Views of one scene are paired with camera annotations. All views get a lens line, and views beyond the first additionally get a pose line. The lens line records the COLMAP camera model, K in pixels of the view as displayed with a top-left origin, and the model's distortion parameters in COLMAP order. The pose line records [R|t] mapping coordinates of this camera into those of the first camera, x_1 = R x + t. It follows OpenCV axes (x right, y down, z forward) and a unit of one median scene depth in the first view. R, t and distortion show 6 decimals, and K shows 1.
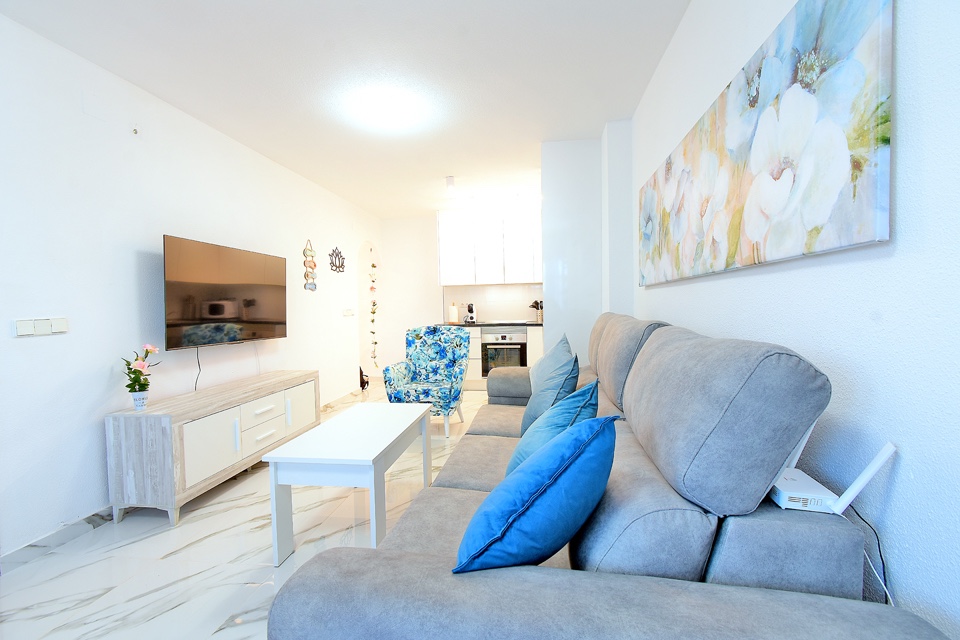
lens RADIAL K [[446.7, 0, 477.9], [0, 446.7, 315.8], [0, 0, 1]] dist [0.006690, 0.000093]
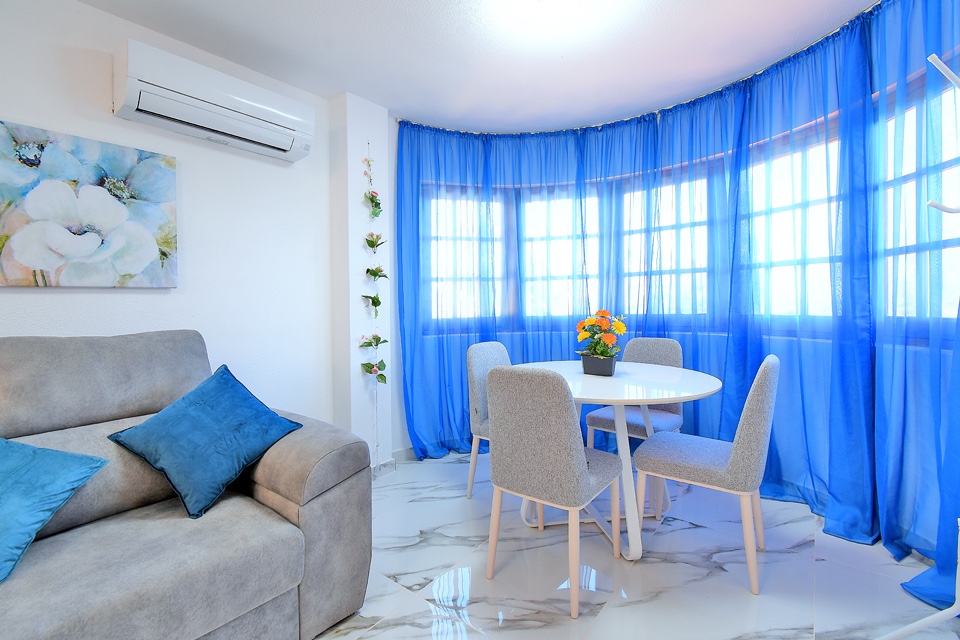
lens RADIAL K [[446.7, 0, 447.7], [0, 446.7, 326.2], [0, 0, 1]] dist [0.006690, 0.000093]
pose [[-0.844429, 0.012714, 0.535516, -0.623065], [0.050589, 0.997143, 0.056098, -0.005904], [-0.533273, 0.074463, -0.842660, 0.832145]]
